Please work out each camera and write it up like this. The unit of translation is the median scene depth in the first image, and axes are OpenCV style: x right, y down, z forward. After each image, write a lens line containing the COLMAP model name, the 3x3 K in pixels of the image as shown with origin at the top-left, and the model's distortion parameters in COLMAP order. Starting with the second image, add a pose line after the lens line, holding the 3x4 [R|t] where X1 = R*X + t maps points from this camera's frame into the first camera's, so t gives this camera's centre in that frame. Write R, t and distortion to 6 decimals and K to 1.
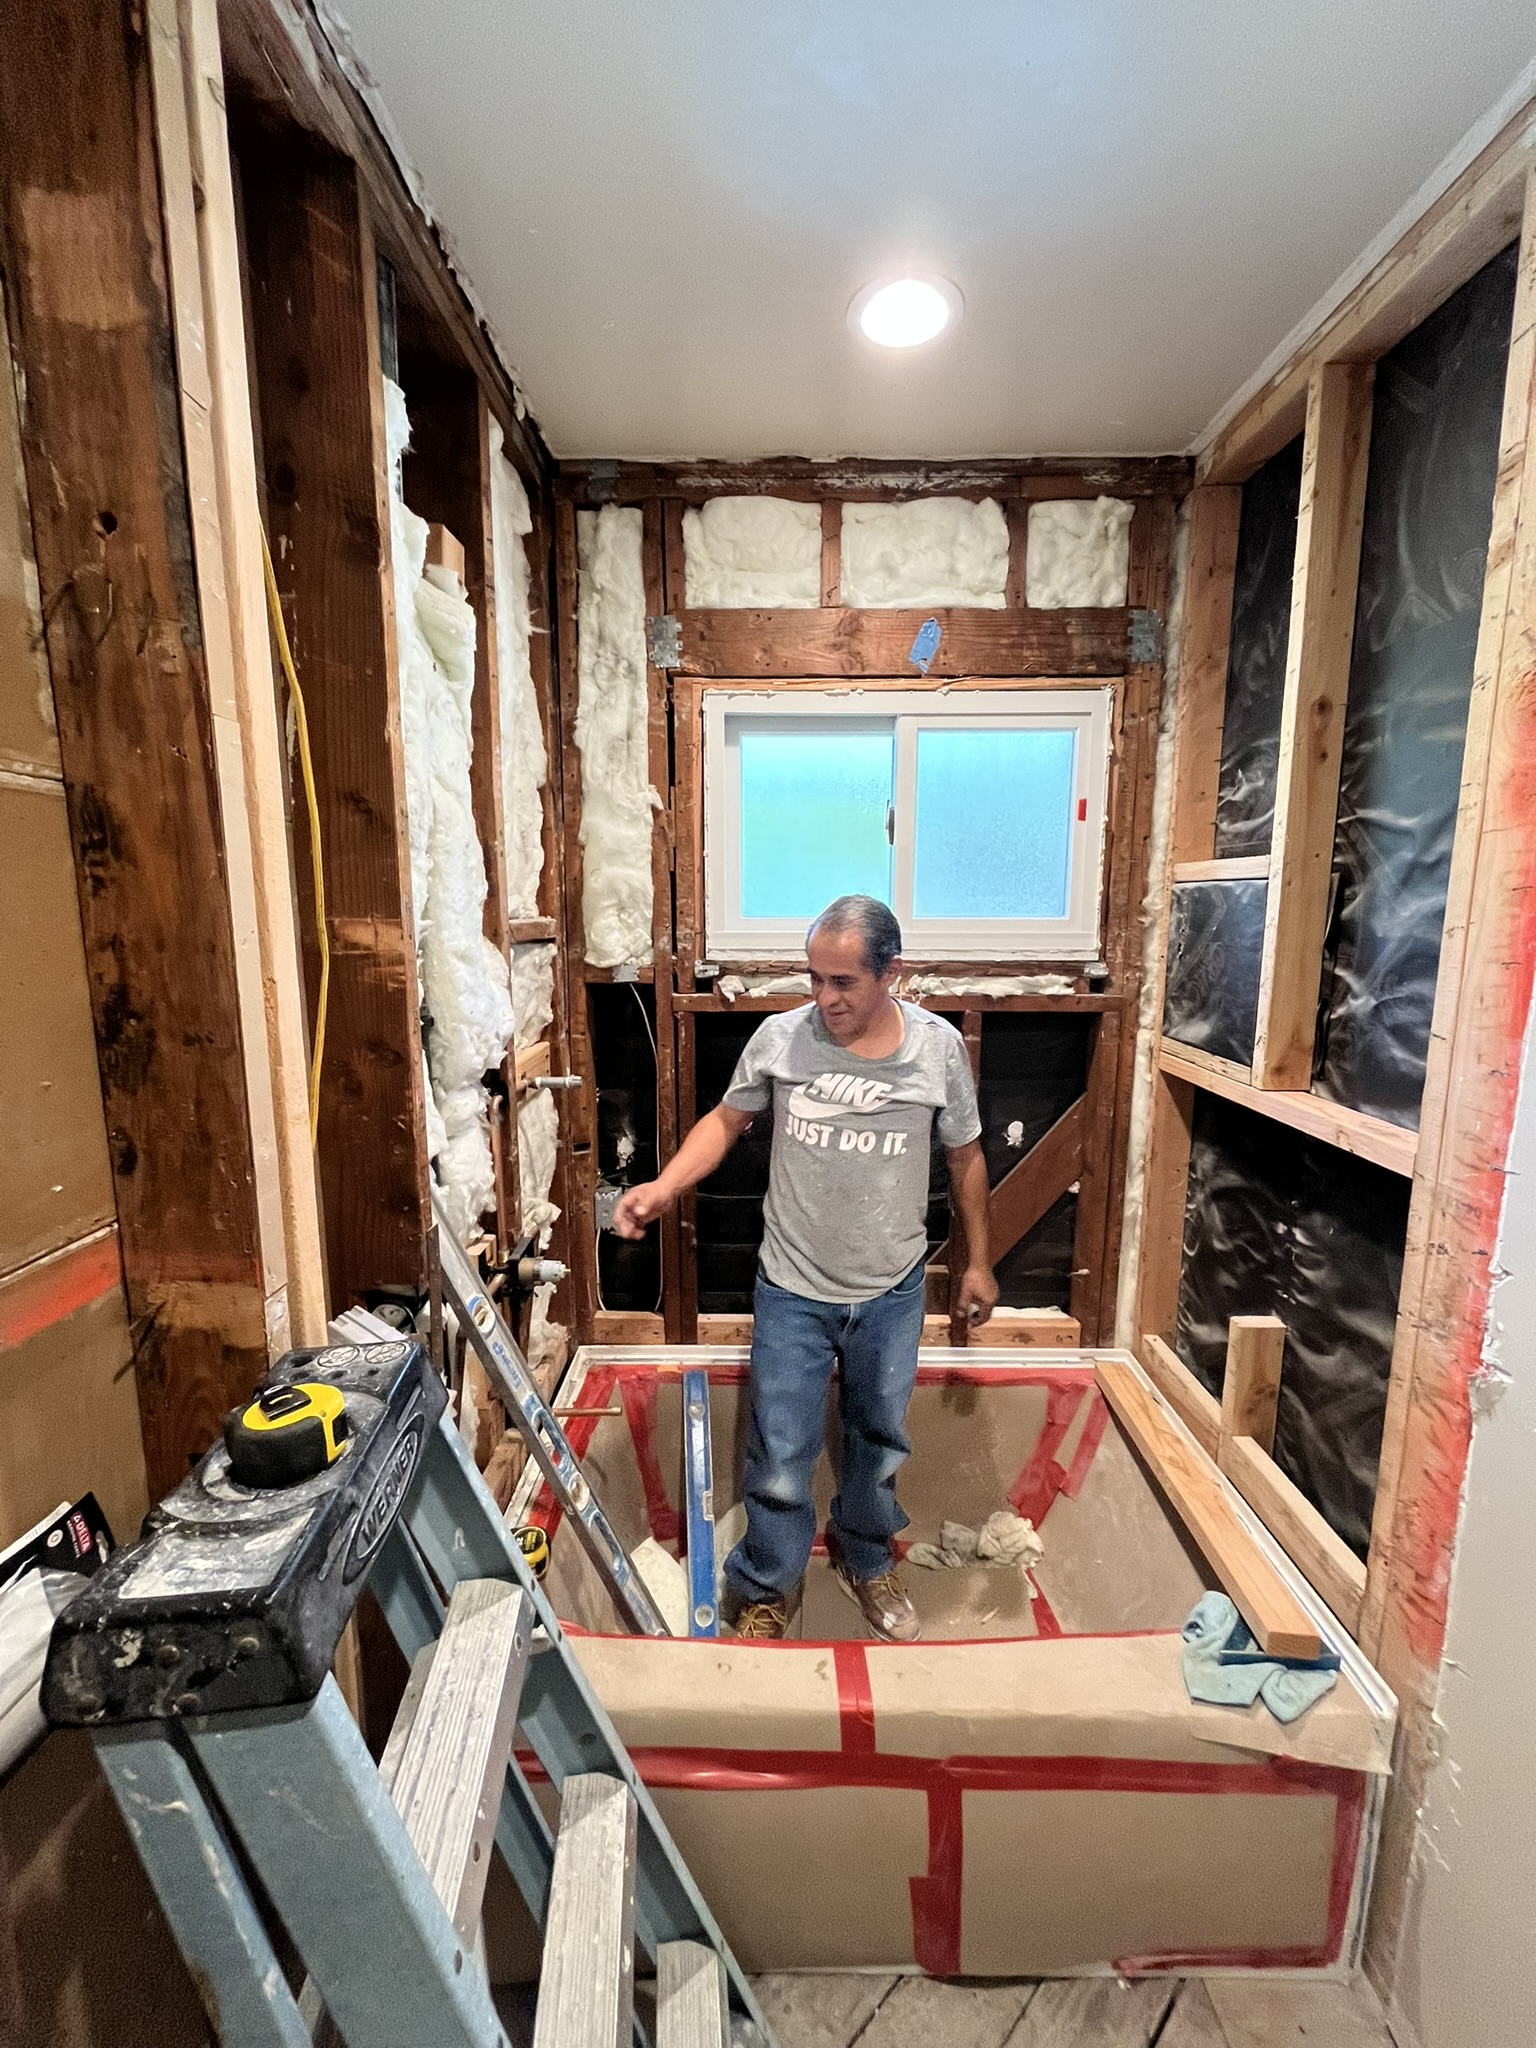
lens RADIAL K [[823.4, 0, 765.0], [0, 823.4, 1021.3], [0, 0, 1]] dist [-0.002496, -0.000026]
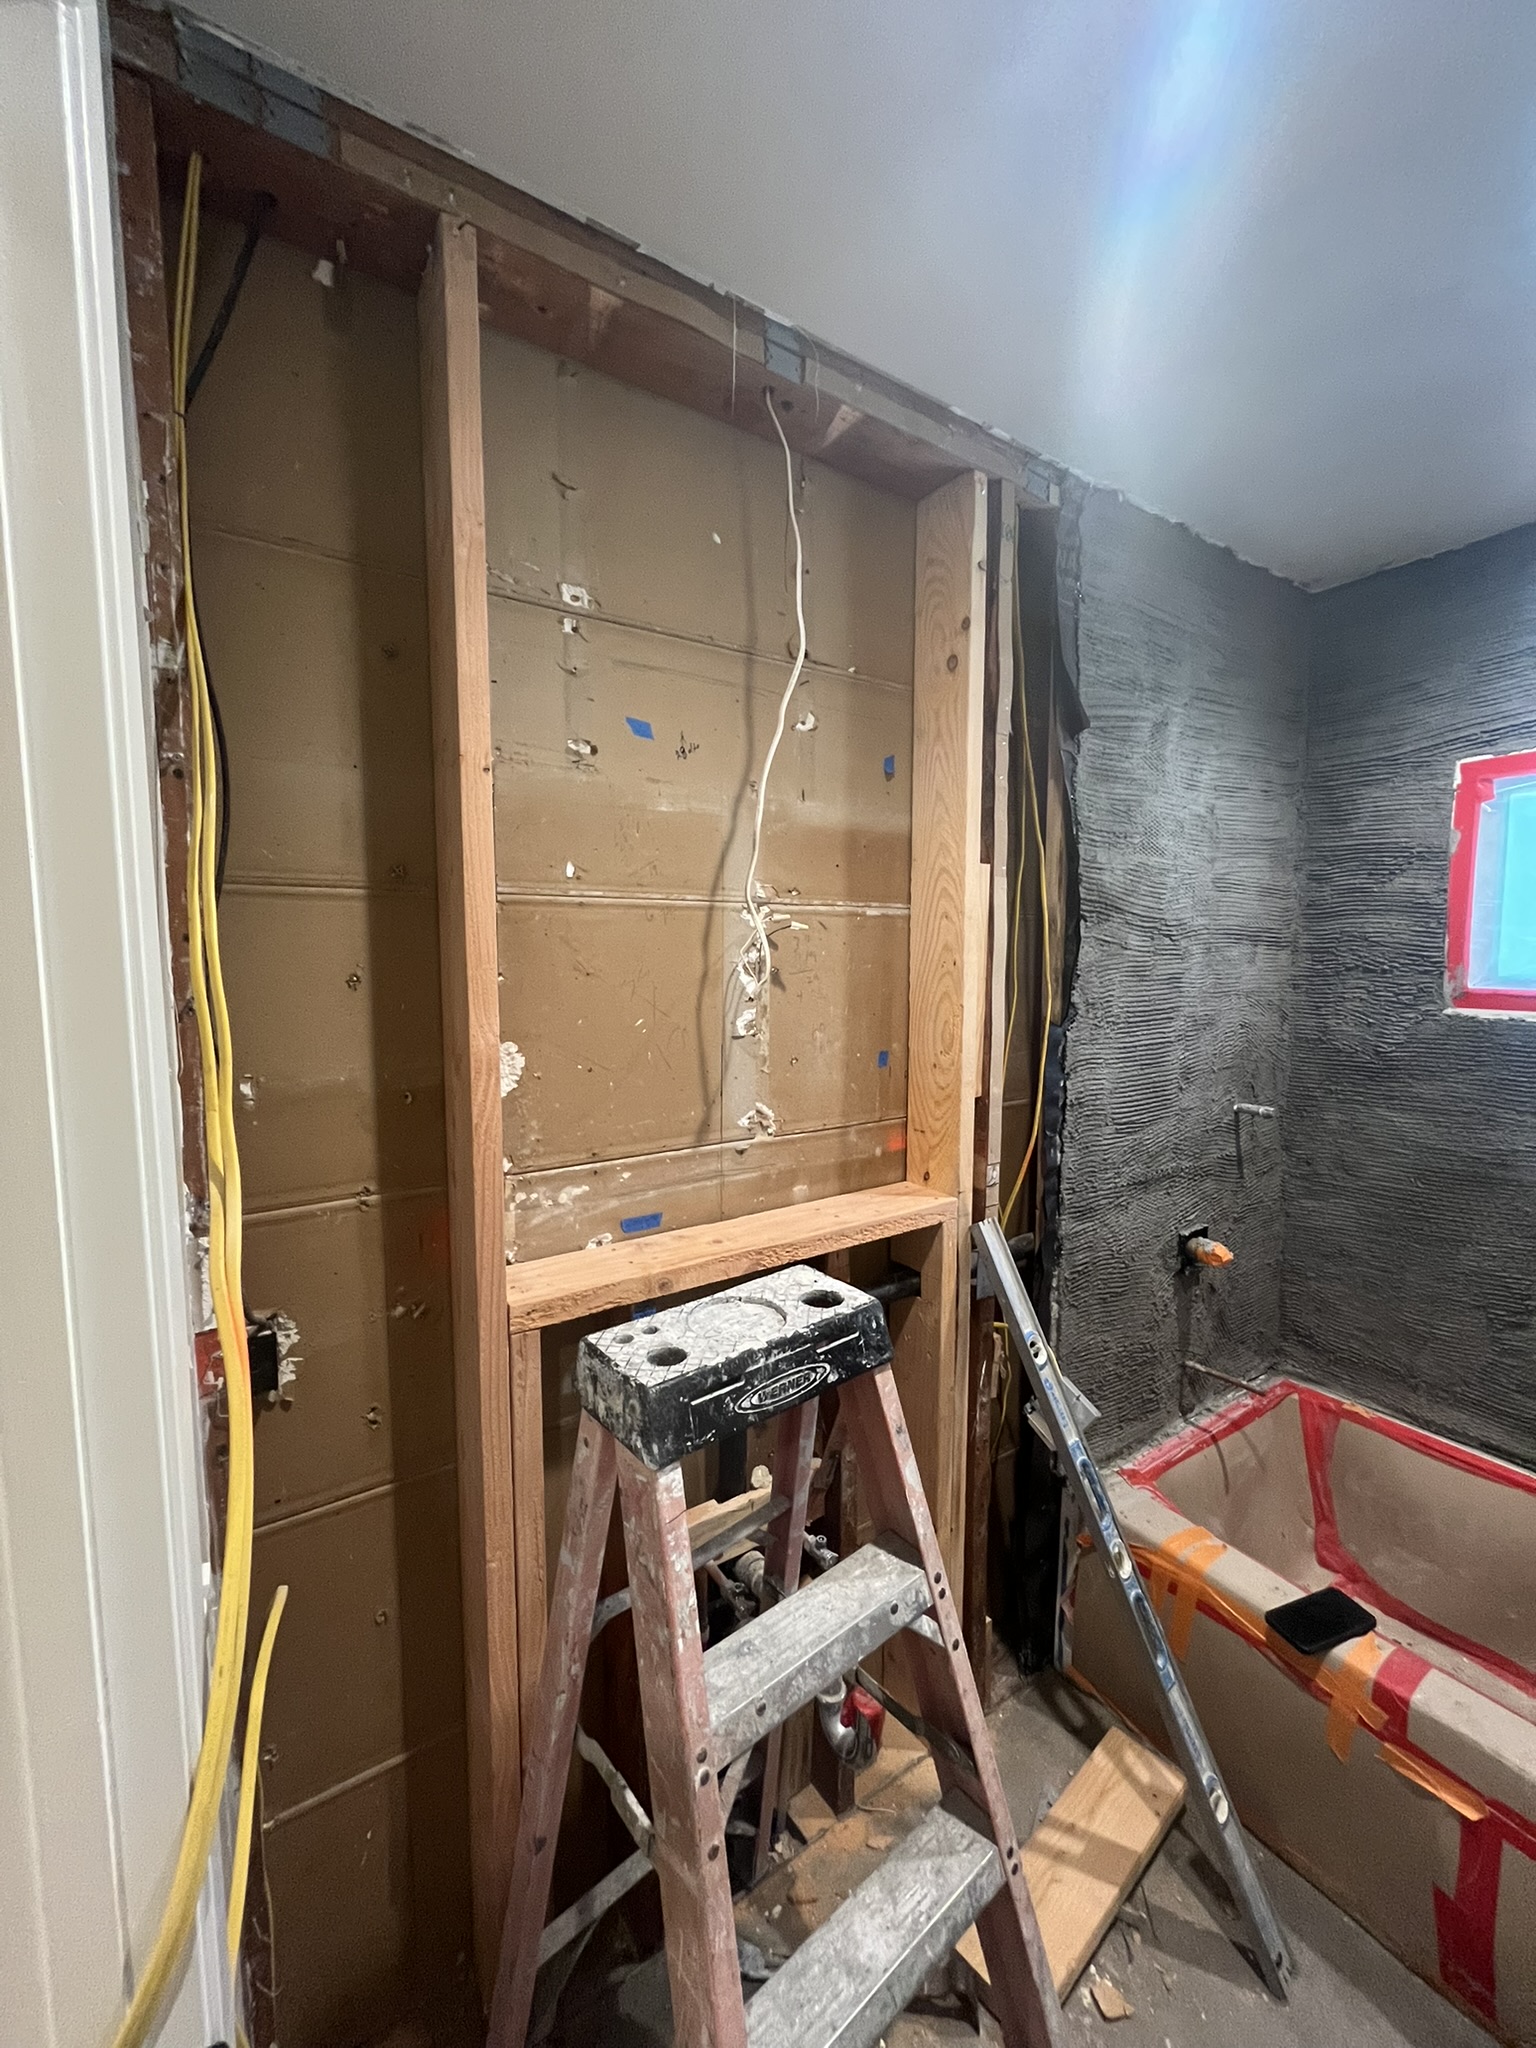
lens RADIAL K [[828.9, 0, 768.1], [0, 828.9, 1022.1], [0, 0, 1]] dist [-0.003131, -0.000108]
pose [[0.564707, 0.068548, -0.822440, 0.543644], [-0.117891, 0.993025, 0.001819, 0.045558], [0.816828, 0.095931, 0.568849, -0.452900]]
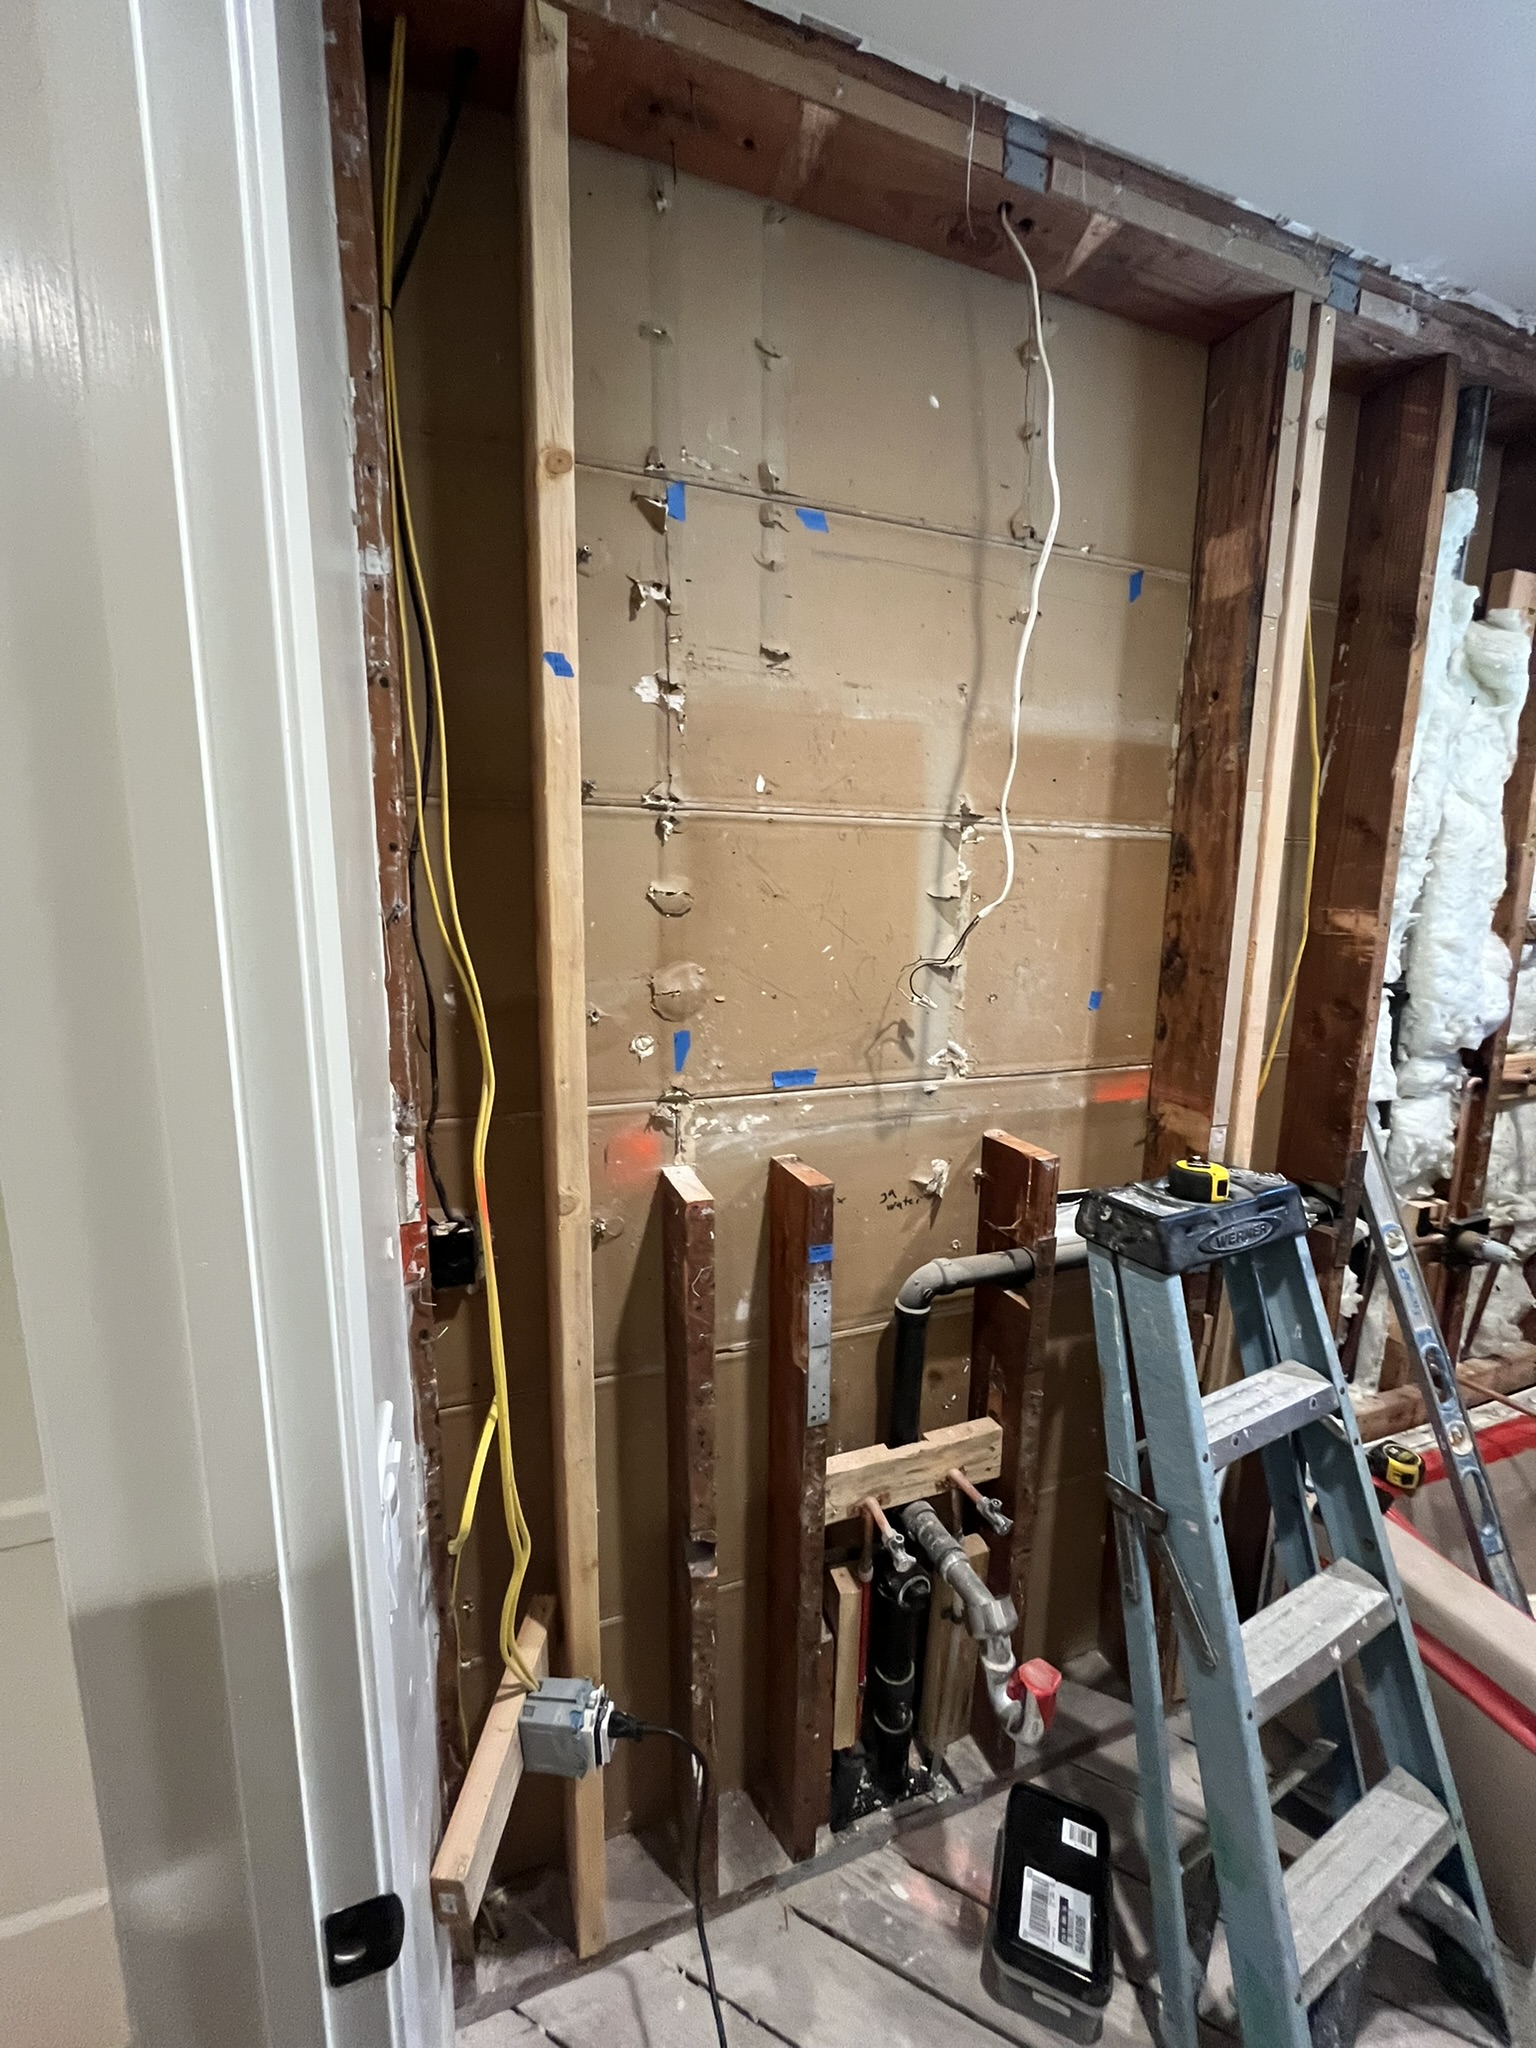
lens RADIAL K [[828.9, 0, 768.1], [0, 828.9, 1022.1], [0, 0, 1]] dist [-0.003131, -0.000108]
pose [[0.363941, 0.151352, -0.919043, 0.480226], [-0.147305, 0.983644, 0.103658, 0.062880], [0.919700, 0.097654, 0.380283, -0.418158]]
